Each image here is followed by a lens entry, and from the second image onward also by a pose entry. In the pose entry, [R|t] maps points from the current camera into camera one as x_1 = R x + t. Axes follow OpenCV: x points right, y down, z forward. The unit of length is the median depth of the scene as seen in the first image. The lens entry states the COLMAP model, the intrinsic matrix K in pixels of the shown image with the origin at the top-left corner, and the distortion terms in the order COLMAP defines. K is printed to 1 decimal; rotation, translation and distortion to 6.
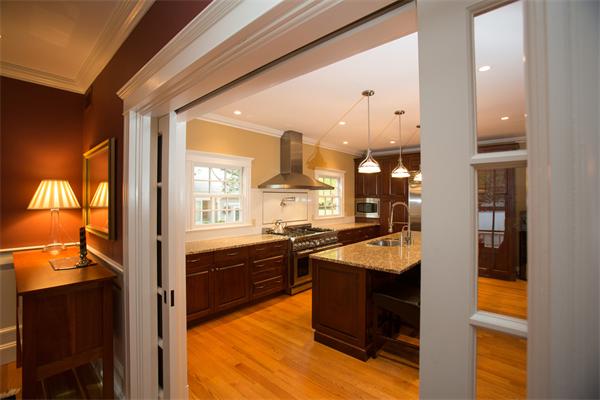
lens RADIAL K [[272.3, 0, 297.1], [0, 272.3, 197.5], [0, 0, 1]] dist [-0.074652, 0.029865]
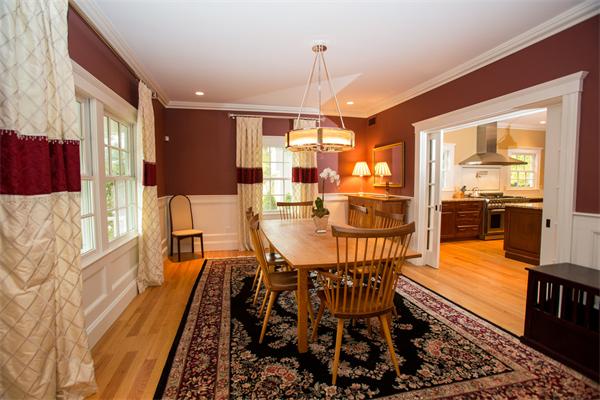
lens RADIAL K [[272.3, 0, 297.1], [0, 272.3, 197.5], [0, 0, 1]] dist [-0.074652, 0.029865]
pose [[0.824665, 0.030347, -0.564807, -0.052614], [0.007133, 0.997922, 0.064034, 0.040542], [0.565576, -0.056835, 0.822735, -0.610470]]
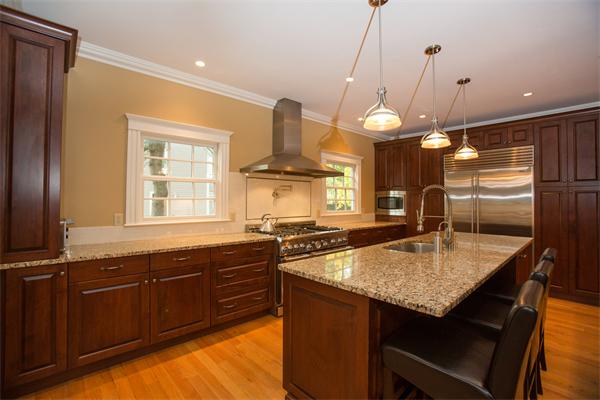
lens RADIAL K [[272.3, 0, 297.1], [0, 272.3, 197.5], [0, 0, 1]] dist [-0.074652, 0.029865]
pose [[0.995095, 0.002873, -0.098881, 0.091472], [-0.003659, 0.999963, -0.007768, 0.042340], [0.098855, 0.008091, 0.995069, 0.259600]]
